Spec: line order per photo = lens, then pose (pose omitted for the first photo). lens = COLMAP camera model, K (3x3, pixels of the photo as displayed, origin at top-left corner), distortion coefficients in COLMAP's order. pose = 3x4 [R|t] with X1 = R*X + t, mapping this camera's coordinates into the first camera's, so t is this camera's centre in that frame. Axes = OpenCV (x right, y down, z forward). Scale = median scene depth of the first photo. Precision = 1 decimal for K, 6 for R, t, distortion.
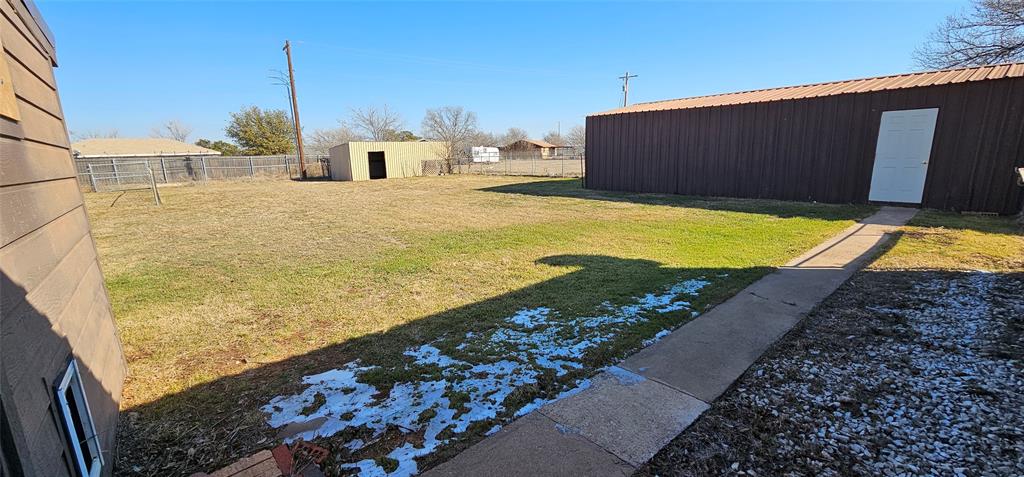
lens RADIAL K [[417.2, 0, 512.8], [0, 417.2, 241.3], [0, 0, 1]] dist [-0.003390, 0.001433]
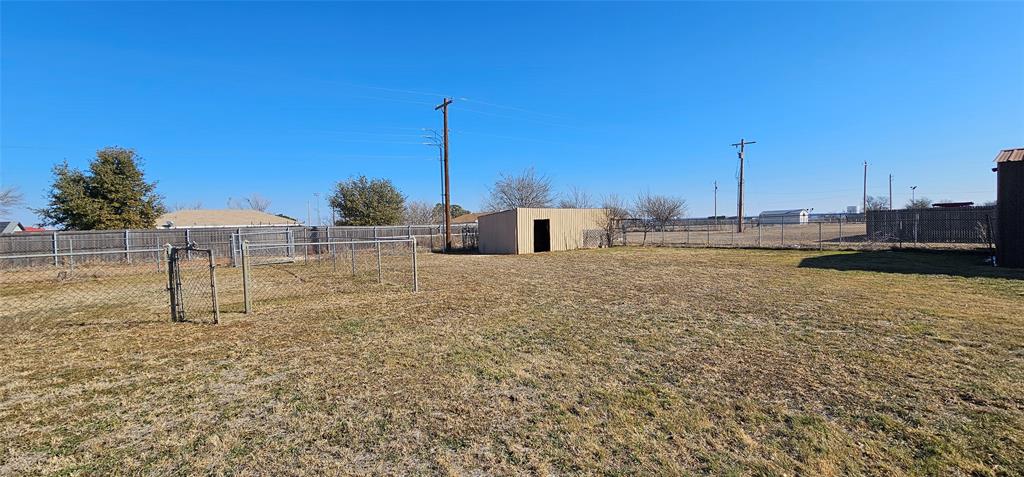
lens RADIAL K [[417.2, 0, 516.8], [0, 417.2, 246.8], [0, 0, 1]] dist [-0.003390, 0.001433]
pose [[0.998746, 0.001182, -0.050059, -0.301970], [-0.009116, 0.987307, -0.158561, -0.023243], [0.049237, 0.158819, 0.986079, 0.153509]]
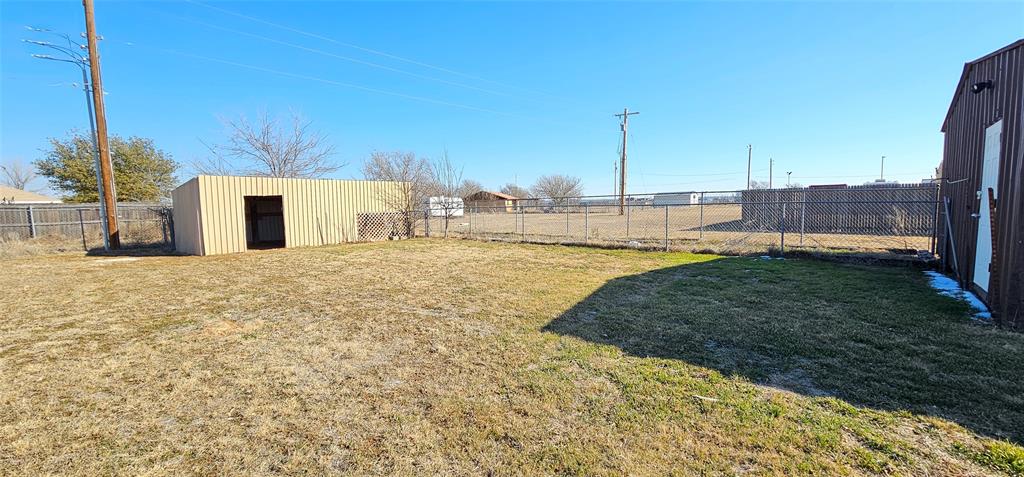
lens RADIAL K [[417.2, 0, 518.9], [0, 417.2, 240.7], [0, 0, 1]] dist [-0.003390, 0.001433]
pose [[0.990264, -0.005905, 0.139080, -0.081501], [0.023414, 0.991931, -0.124600, -0.081627], [-0.137222, 0.126643, 0.982411, 0.418245]]
